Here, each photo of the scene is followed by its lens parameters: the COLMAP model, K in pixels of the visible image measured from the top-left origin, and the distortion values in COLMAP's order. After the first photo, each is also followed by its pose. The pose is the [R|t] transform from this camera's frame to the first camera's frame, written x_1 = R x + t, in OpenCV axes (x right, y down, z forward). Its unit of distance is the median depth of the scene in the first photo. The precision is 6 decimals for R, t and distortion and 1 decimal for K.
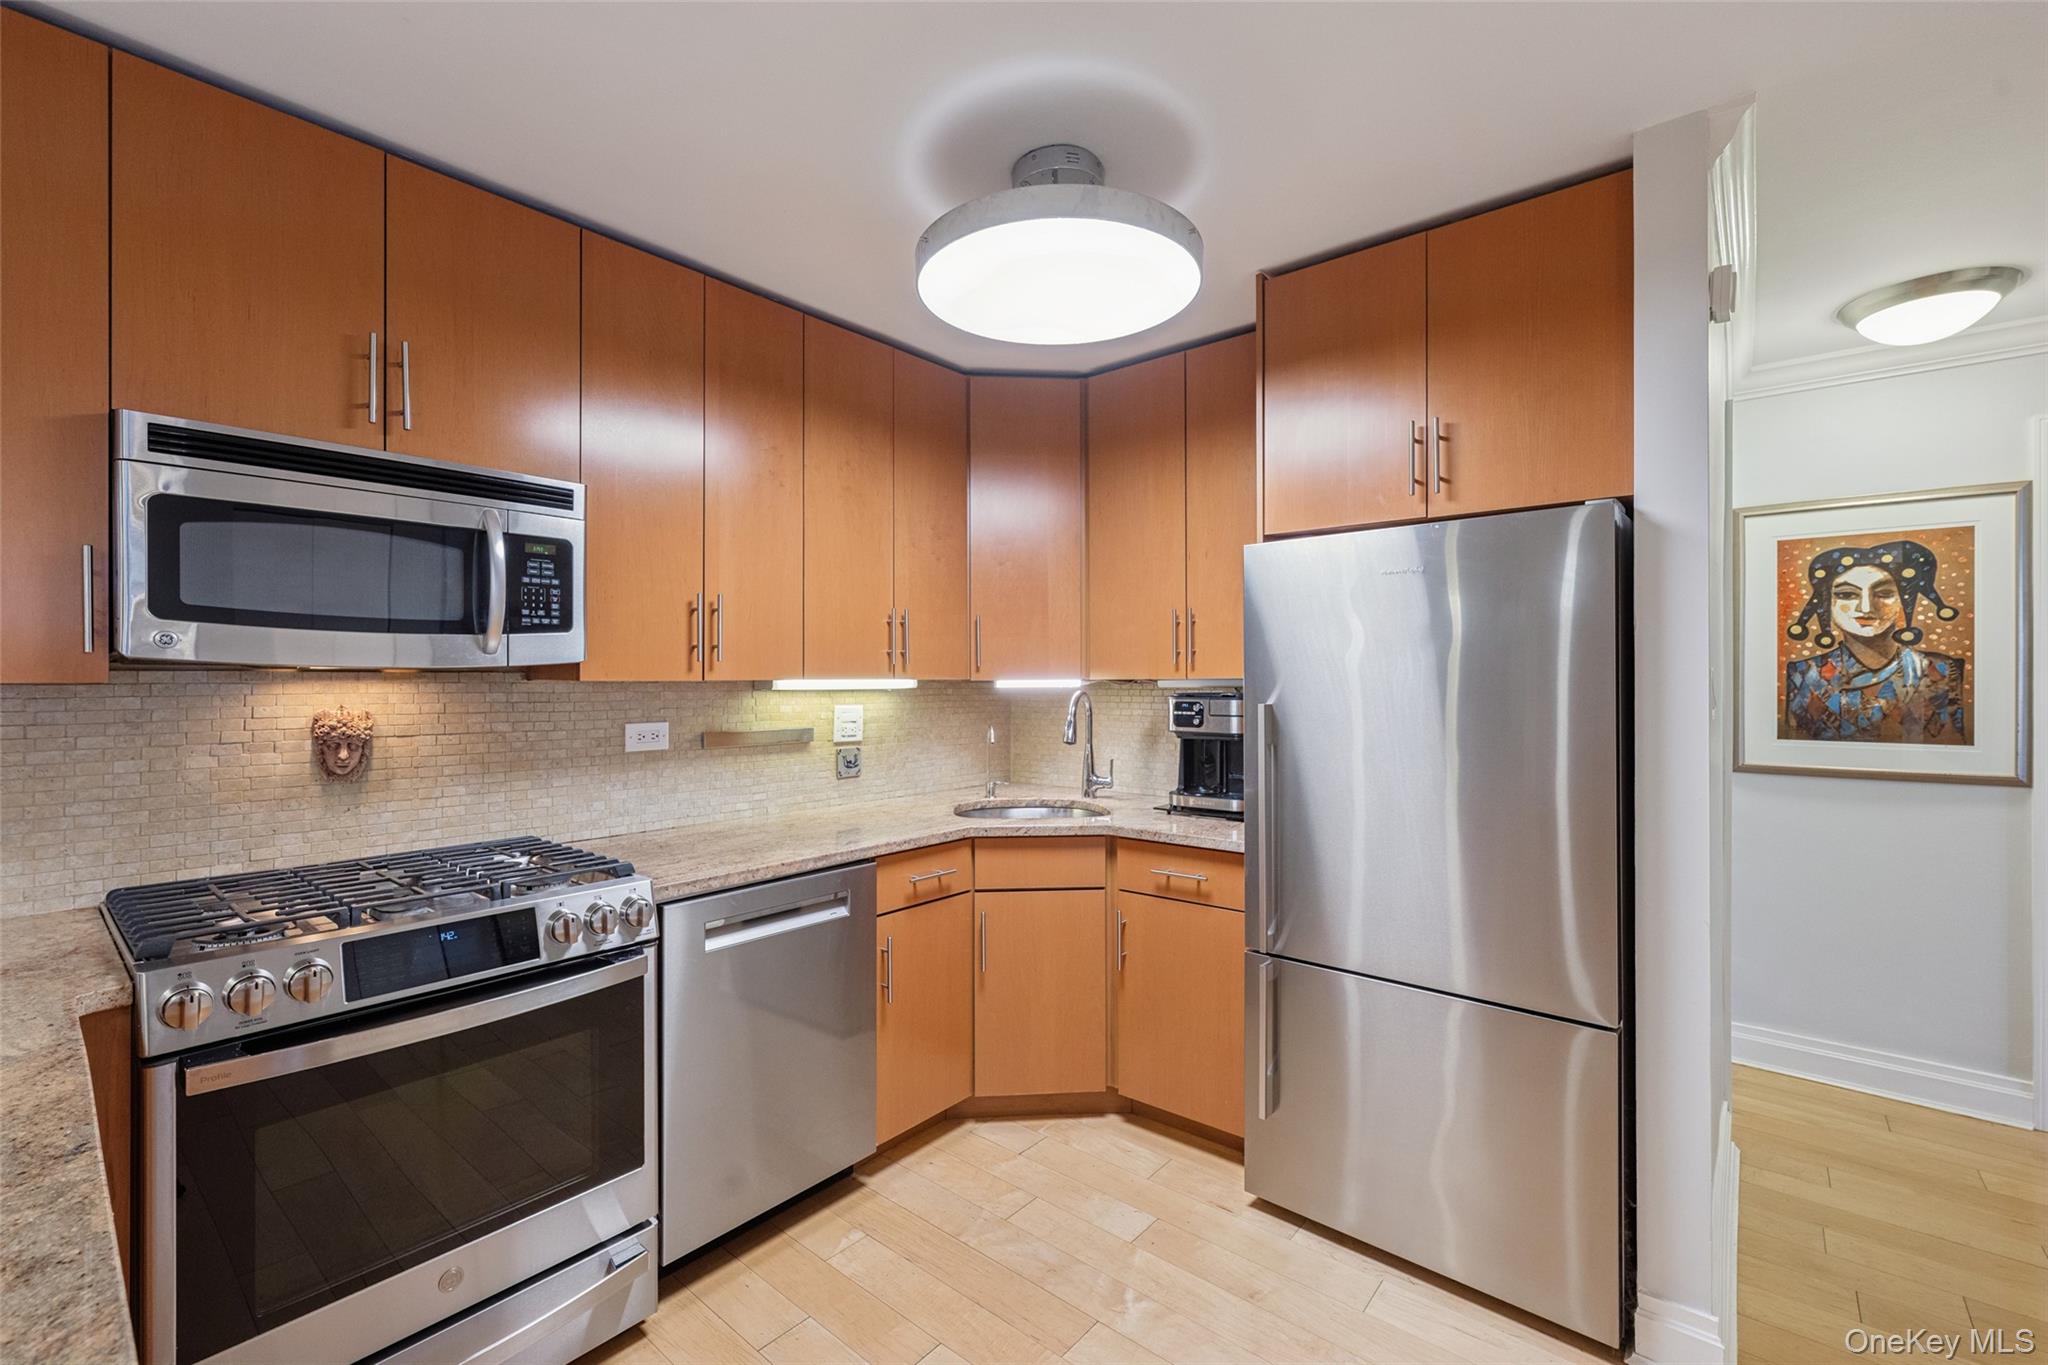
lens RADIAL K [[868.1, 0, 1019.8], [0, 868.1, 677.8], [0, 0, 1]] dist [0.000707, -0.001928]
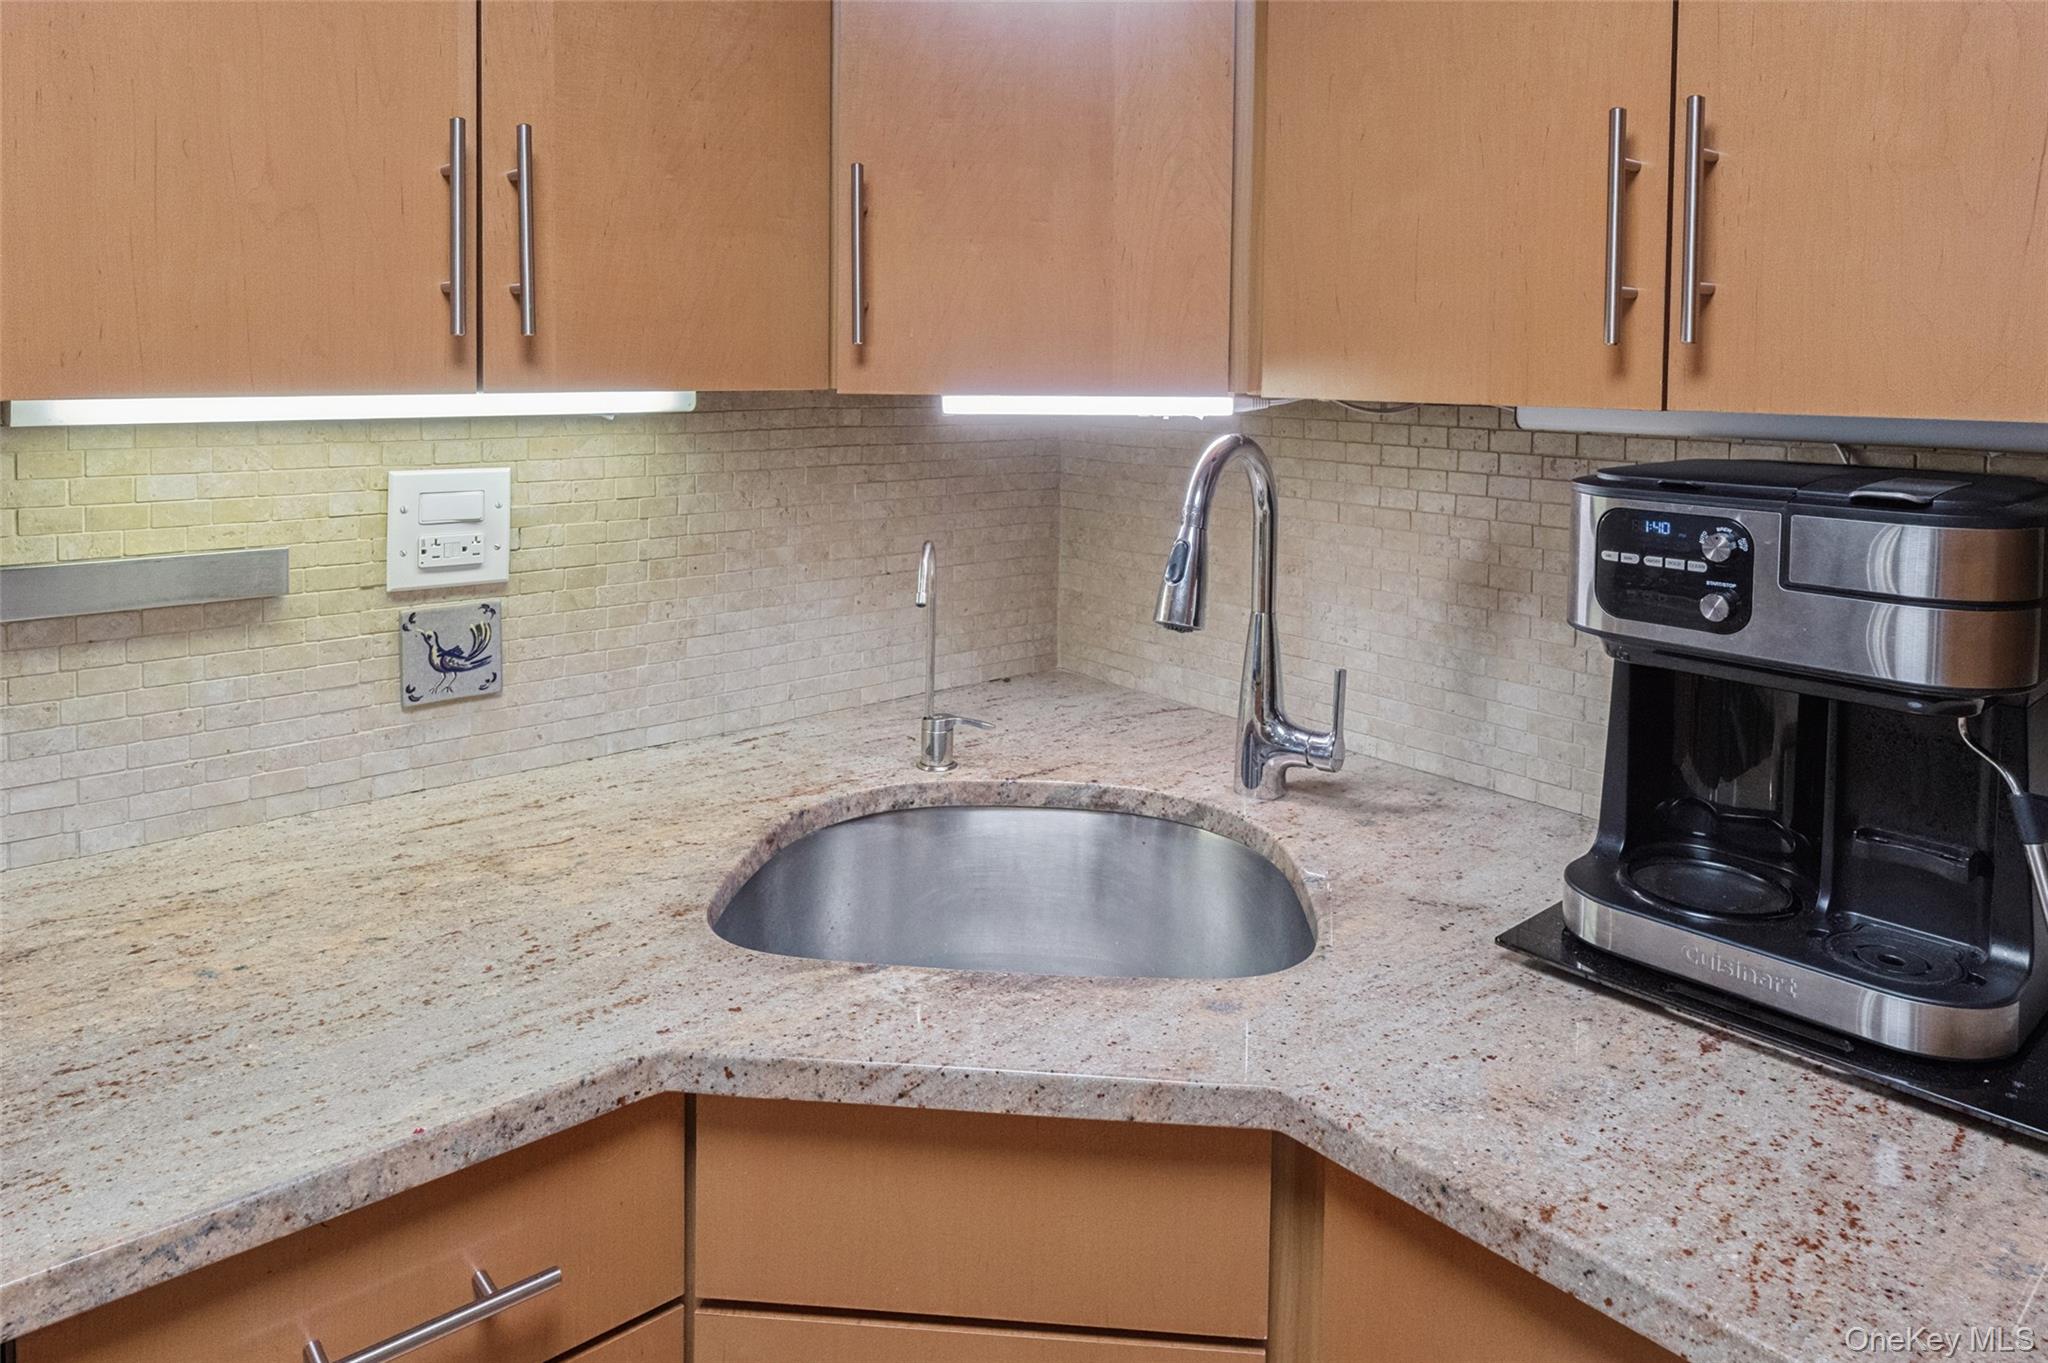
lens RADIAL K [[1265.3, 0, 1039.2], [0, 1265.3, 403.6], [0, 0, 1]] dist [0.002048, -0.003052]
pose [[0.985487, 0.019268, -0.168654, 0.096465], [-0.012637, 0.999108, 0.040304, -0.013509], [0.169280, -0.037588, 0.984851, 0.718872]]
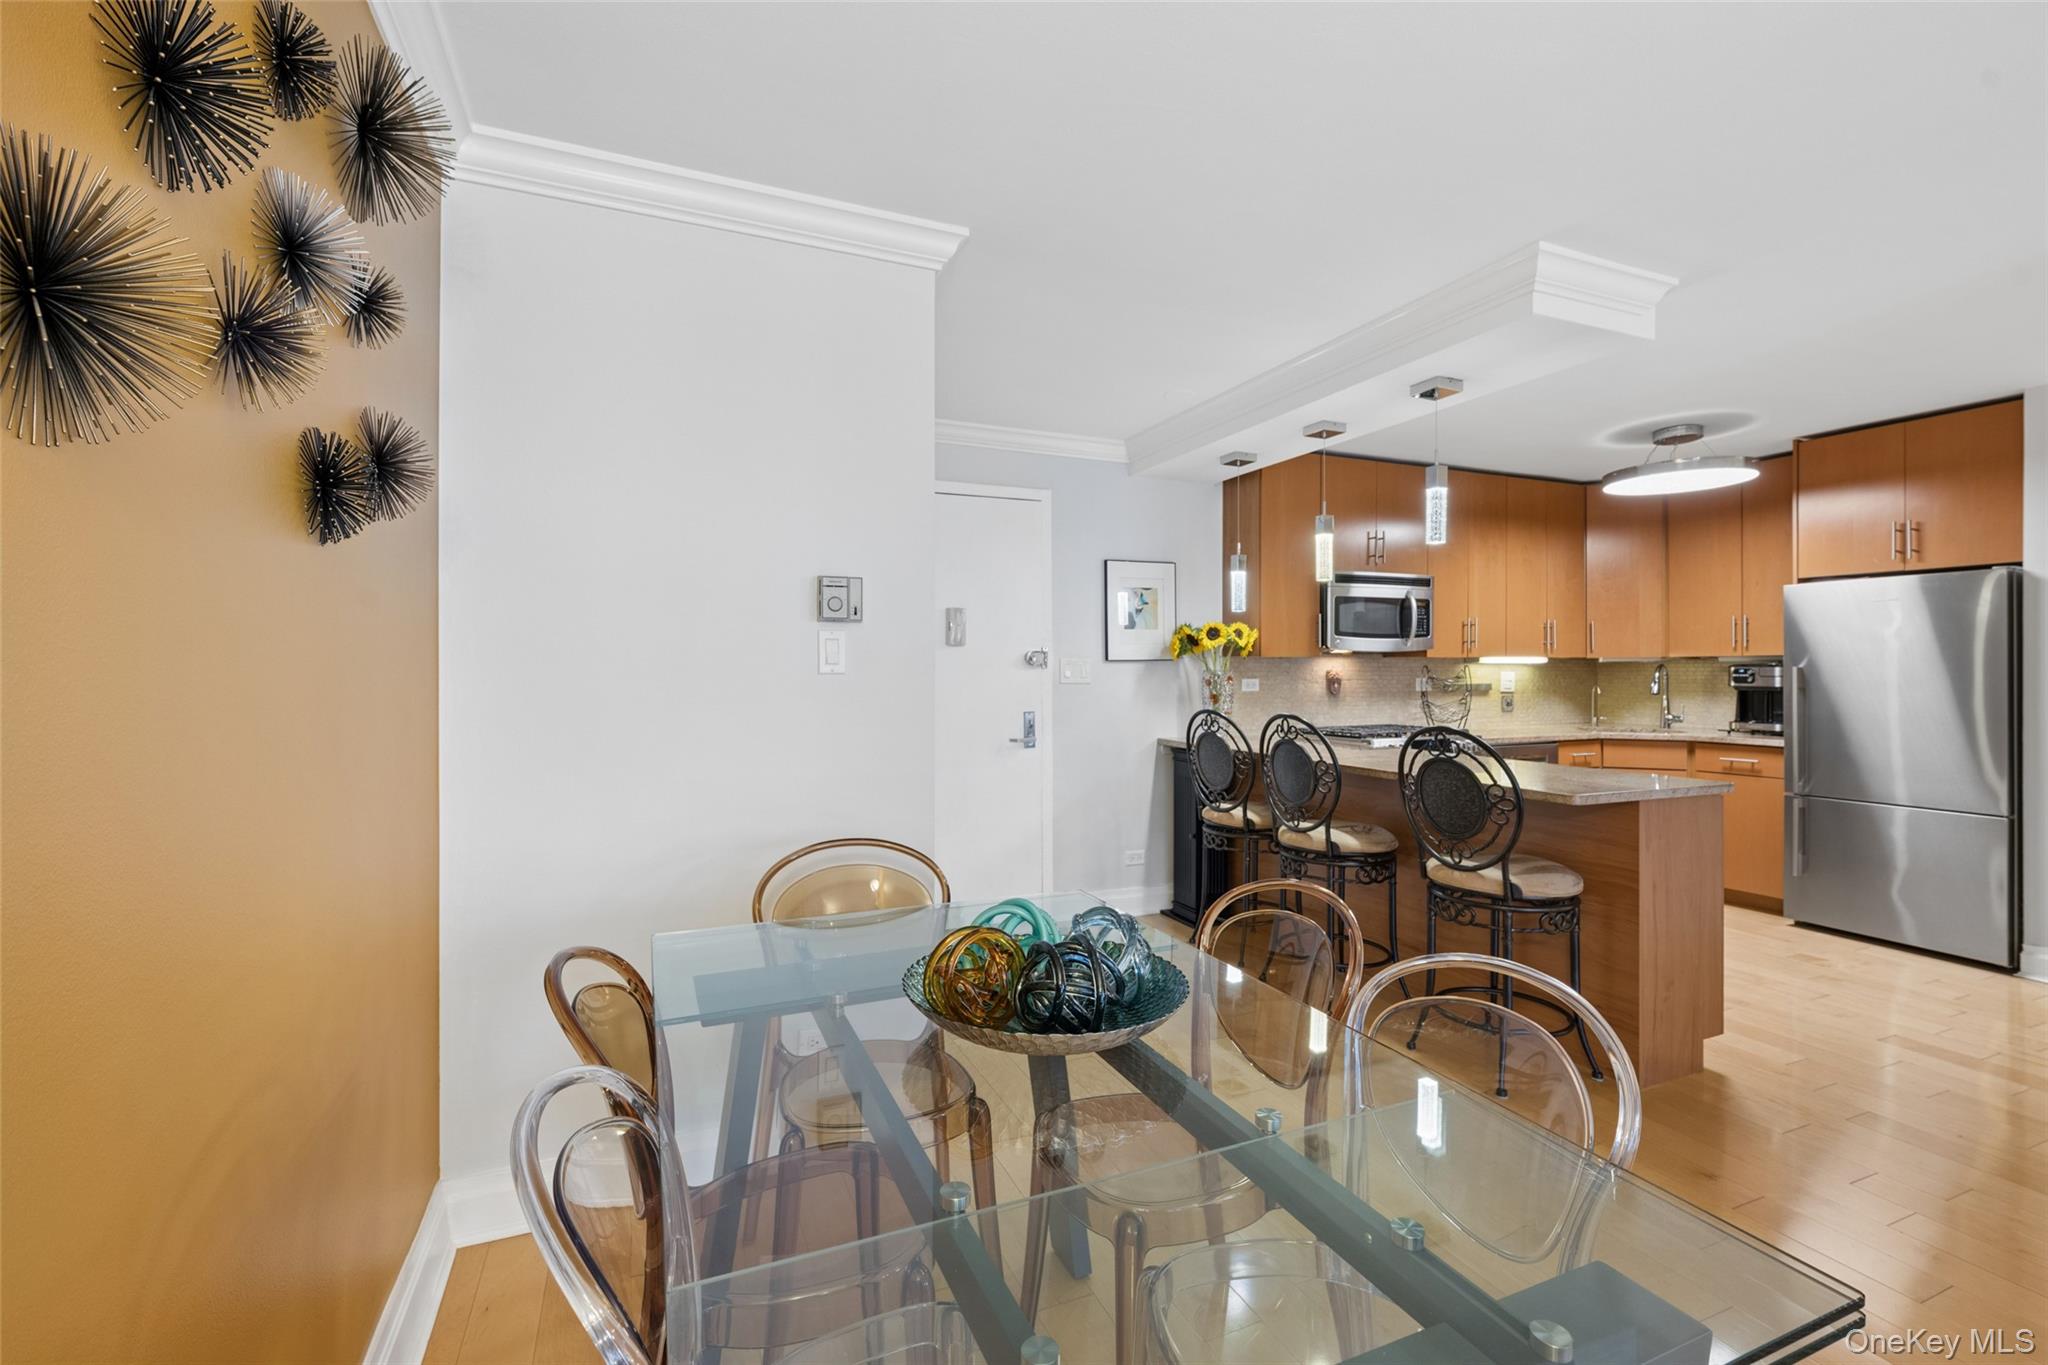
lens RADIAL K [[868.1, 0, 1022.7], [0, 868.1, 672.4], [0, 0, 1]] dist [0.000707, -0.001928]
pose [[0.889458, 0.000992, -0.457015, -0.325267], [0.001578, 0.999985, 0.005242, 0.025769], [0.457014, -0.005384, 0.889443, -1.324901]]
